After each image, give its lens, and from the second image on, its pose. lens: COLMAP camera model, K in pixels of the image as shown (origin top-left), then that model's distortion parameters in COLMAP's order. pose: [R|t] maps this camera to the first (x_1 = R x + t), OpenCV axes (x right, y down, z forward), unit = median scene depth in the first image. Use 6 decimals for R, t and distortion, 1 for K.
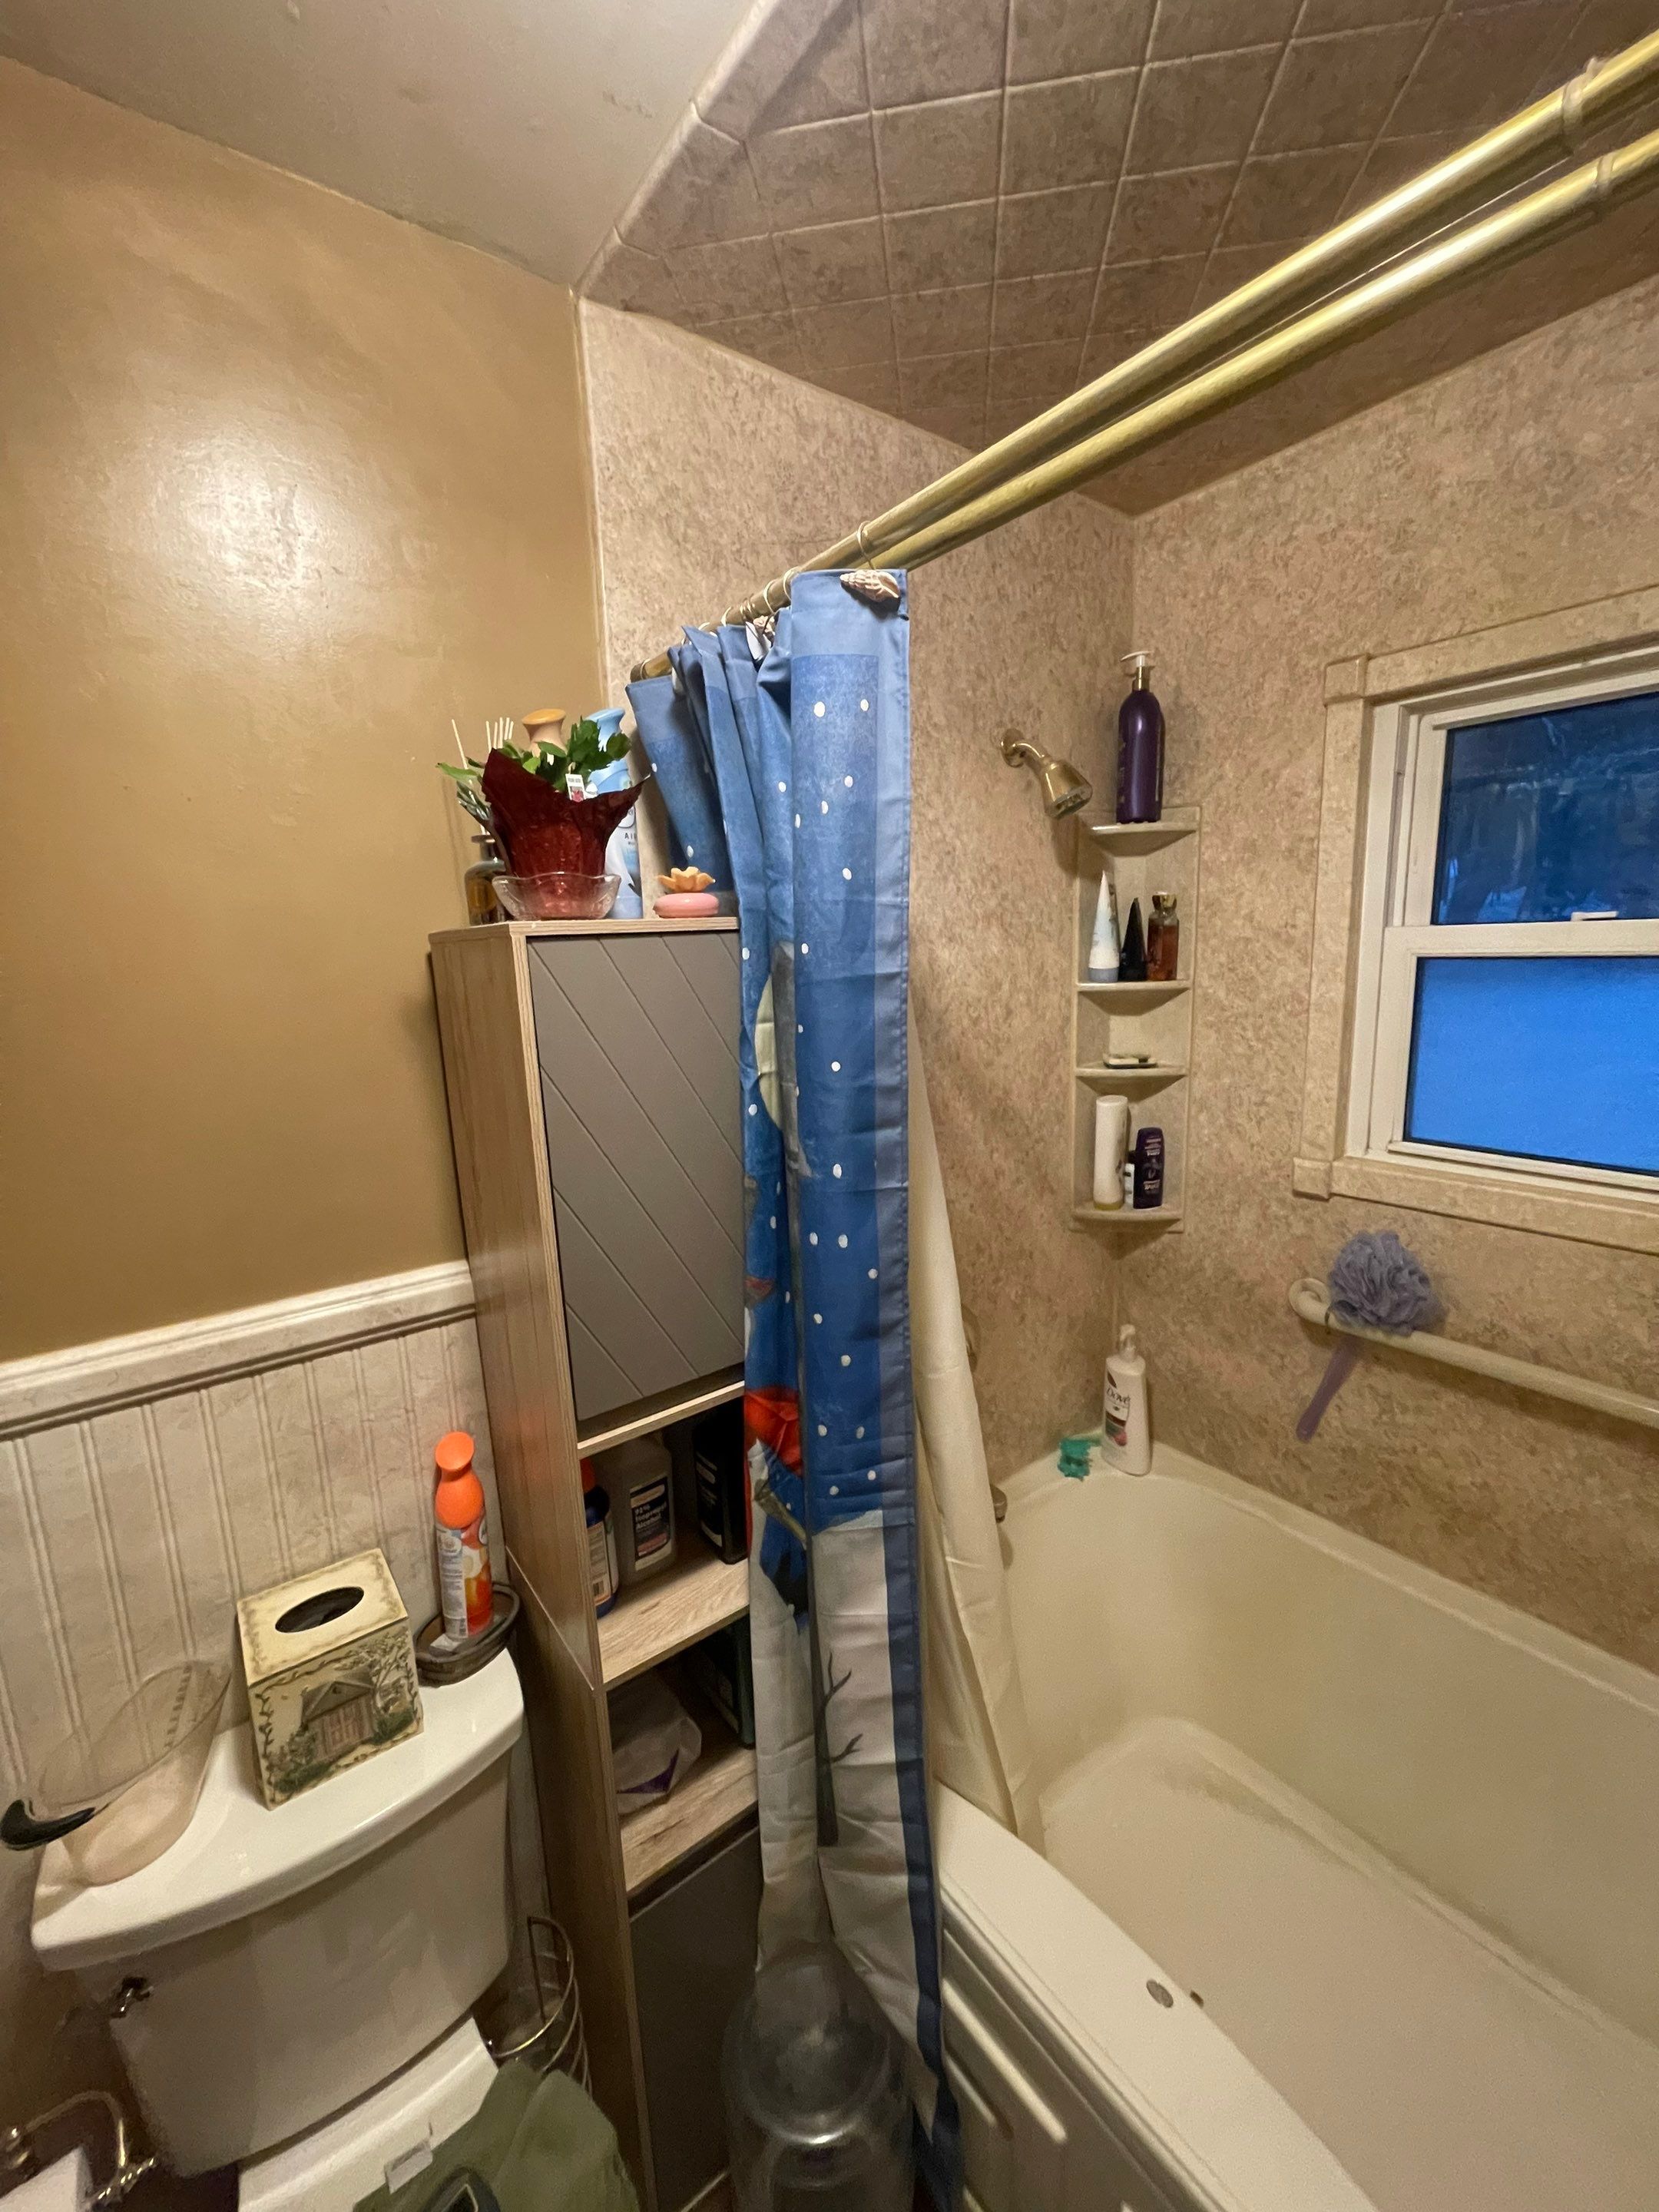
lens RADIAL K [[891.5, 0, 831.5], [0, 891.5, 1105.4], [0, 0, 1]] dist [0.001626, -0.000346]
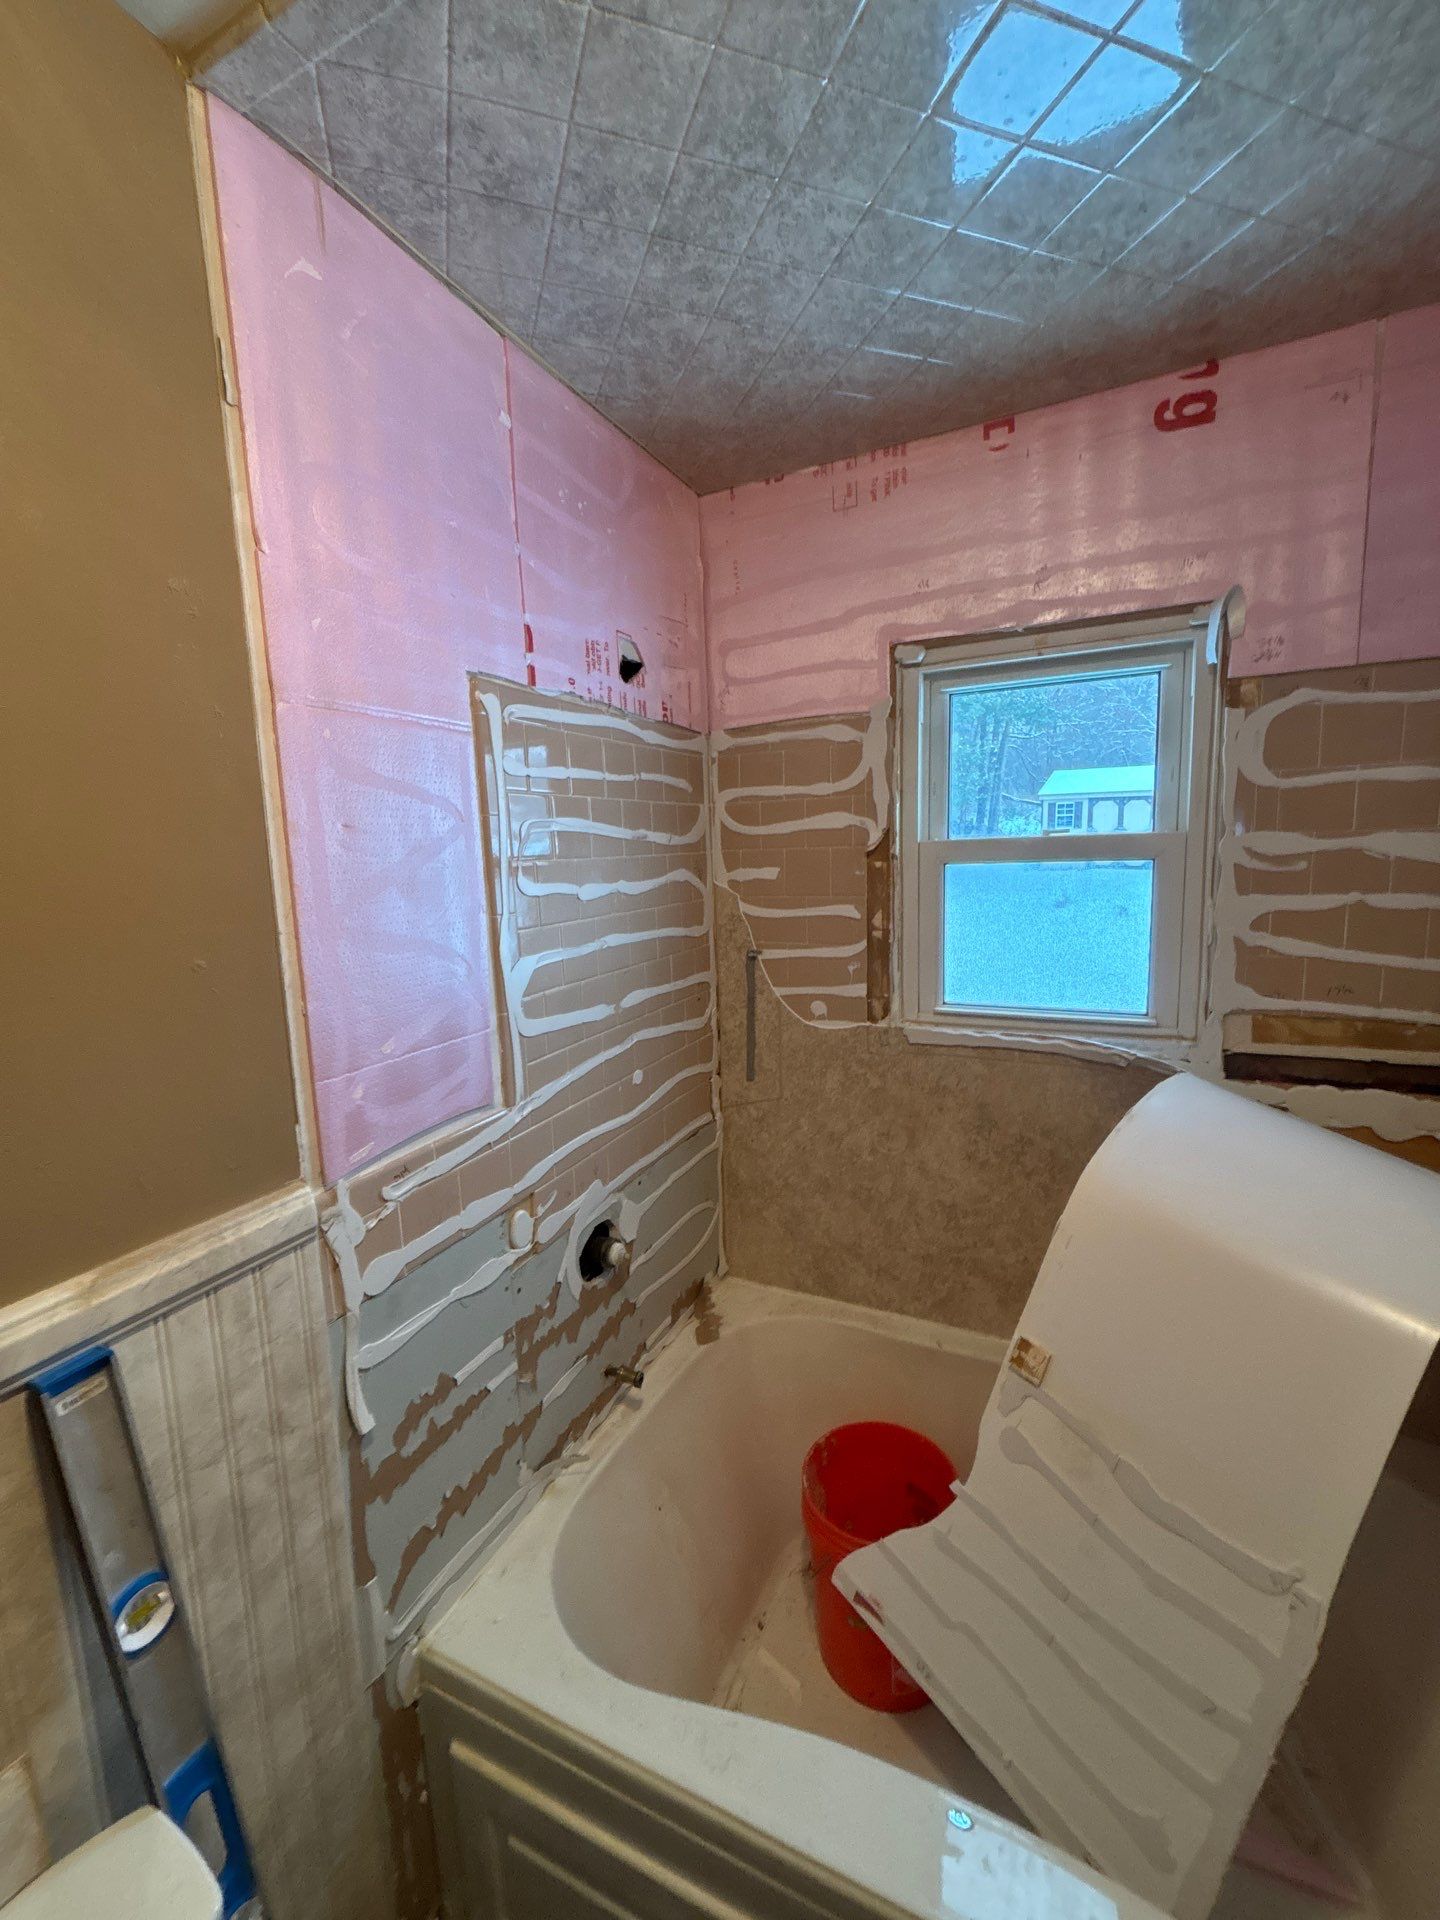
lens RADIAL K [[773.8, 0, 714.2], [0, 773.8, 952.3], [0, 0, 1]] dist [0.001626, -0.000346]
pose [[0.891946, -0.056972, 0.448539, -0.195891], [0.085983, 0.995300, -0.044562, -0.016896], [-0.443892, 0.078313, 0.892652, 0.181768]]
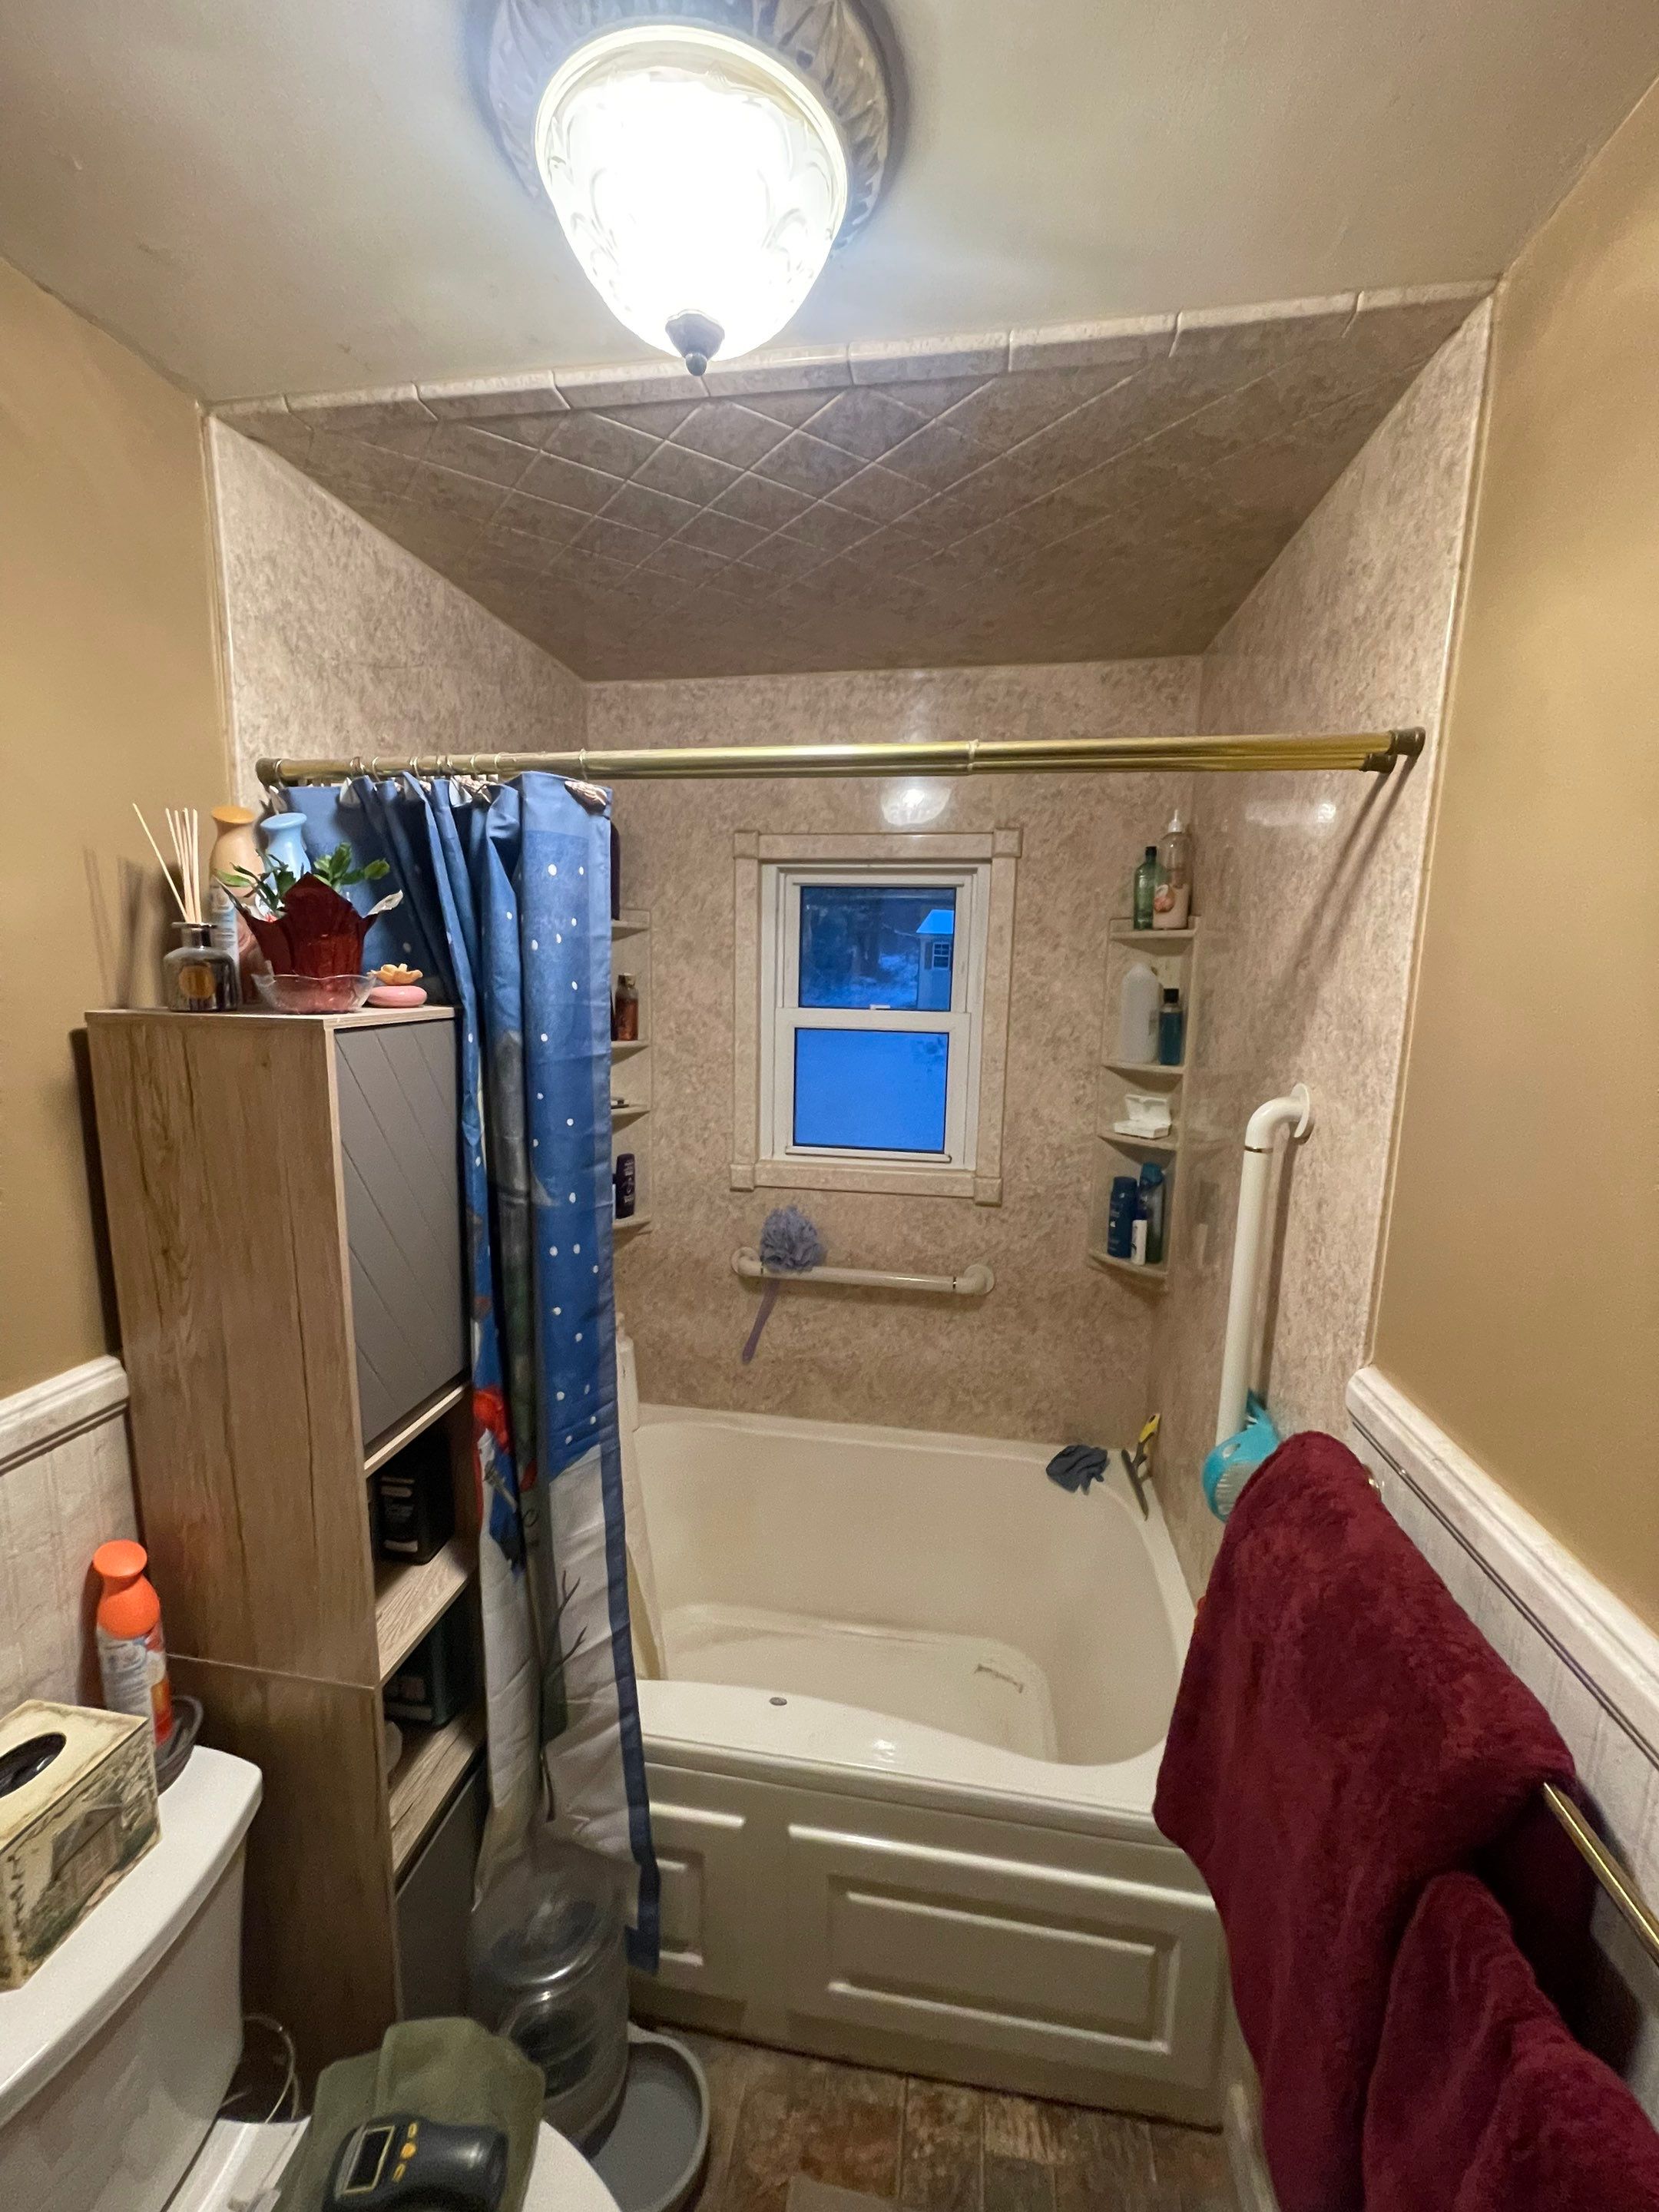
lens RADIAL K [[891.5, 0, 832.3], [0, 891.5, 1104.1], [0, 0, 1]] dist [0.001626, -0.000346]
pose [[0.721886, -0.052489, 0.690018, -0.461745], [0.078542, 0.996891, -0.006337, -0.021906], [-0.687540, 0.058770, 0.723764, -0.200673]]
